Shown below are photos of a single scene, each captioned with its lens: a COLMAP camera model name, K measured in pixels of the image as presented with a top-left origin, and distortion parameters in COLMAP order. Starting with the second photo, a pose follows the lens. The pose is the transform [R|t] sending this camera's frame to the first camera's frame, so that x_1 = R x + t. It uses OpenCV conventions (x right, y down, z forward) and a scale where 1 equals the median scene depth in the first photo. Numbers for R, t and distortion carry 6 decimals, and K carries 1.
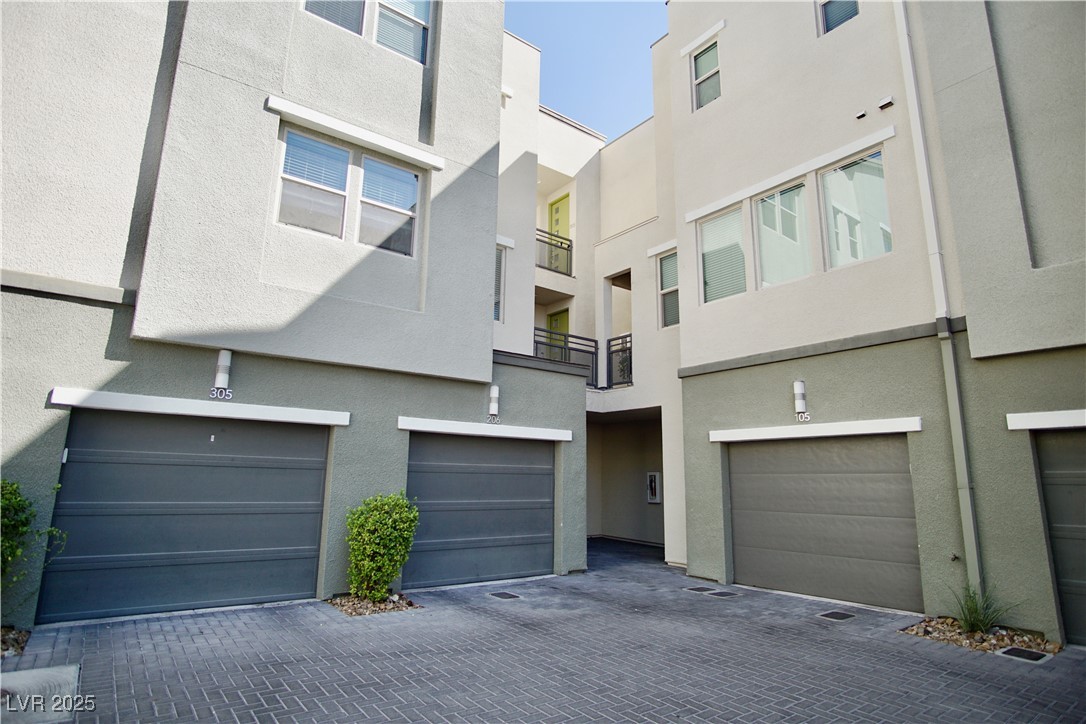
lens RADIAL K [[575.6, 0, 544.5], [0, 575.6, 362.8], [0, 0, 1]] dist [-0.021762, 0.001773]
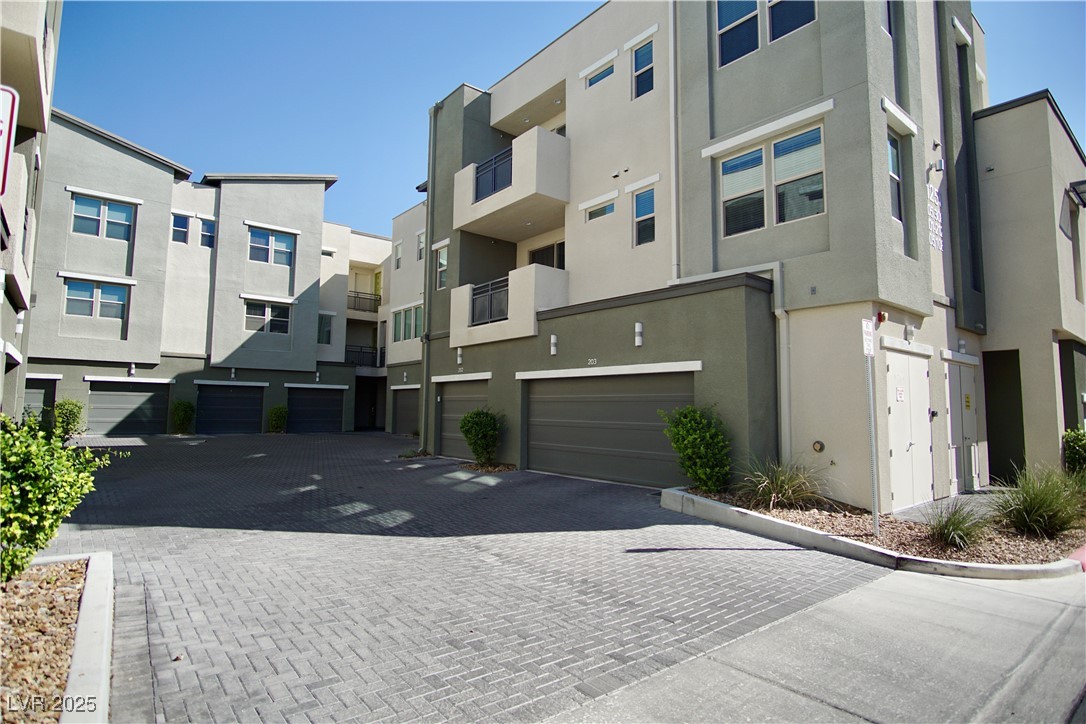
lens RADIAL K [[575.6, 0, 542.7], [0, 575.6, 361.2], [0, 0, 1]] dist [-0.021762, 0.001773]
pose [[0.999566, 0.002203, 0.029379, 1.091835], [-0.005908, 0.991933, 0.126627, -0.441070], [-0.028863, -0.126746, 0.991515, -2.225670]]
